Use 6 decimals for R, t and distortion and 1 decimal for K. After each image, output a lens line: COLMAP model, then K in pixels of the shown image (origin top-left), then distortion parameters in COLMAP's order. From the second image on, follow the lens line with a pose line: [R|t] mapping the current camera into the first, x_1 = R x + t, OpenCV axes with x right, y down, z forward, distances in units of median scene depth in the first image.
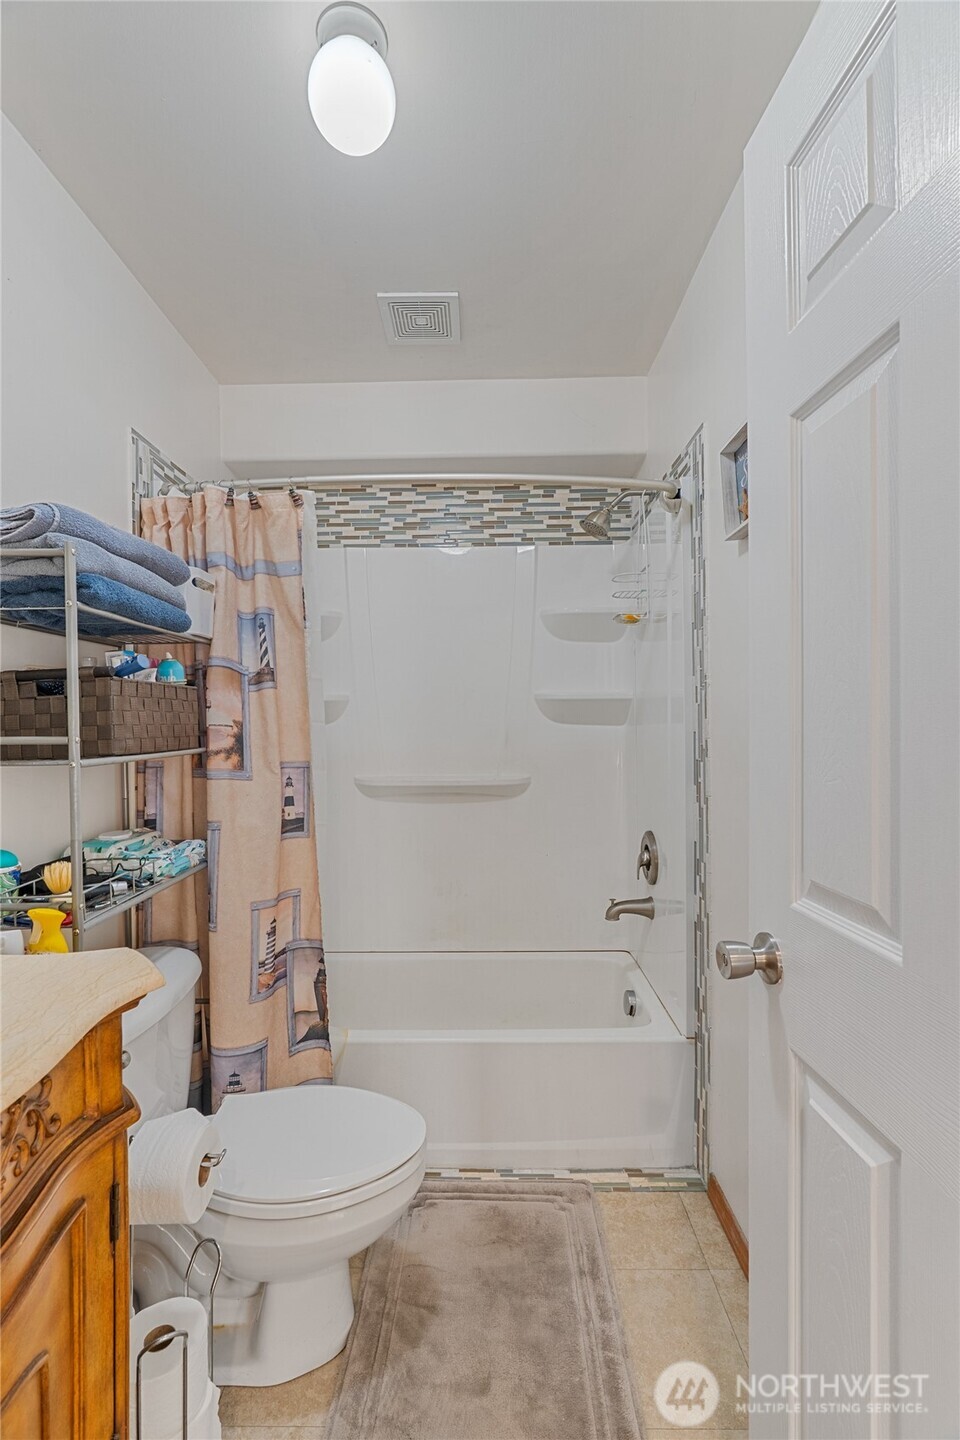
lens RADIAL K [[640.6, 0, 471.9], [0, 640.6, 724.0], [0, 0, 1]] dist [-0.007472, 0.003303]
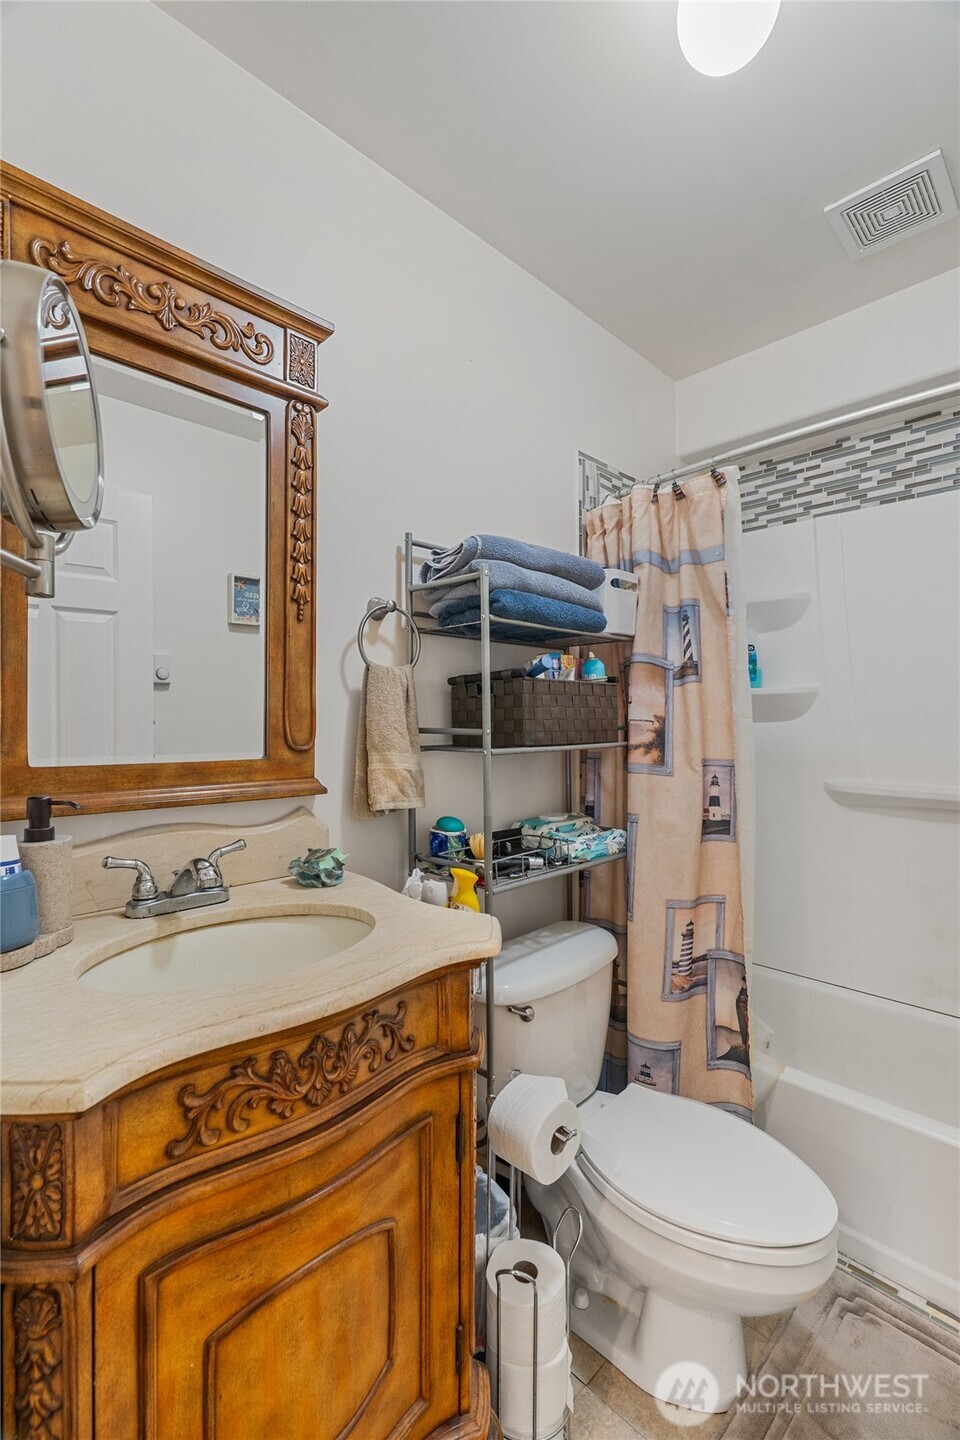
lens RADIAL K [[640.6, 0, 489.2], [0, 640.6, 723.7], [0, 0, 1]] dist [-0.007472, 0.003303]
pose [[0.724541, 0.012134, -0.689125, 0.130773], [-0.006514, 0.999921, 0.010757, -0.001808], [0.689201, -0.003305, 0.724562, 0.092322]]
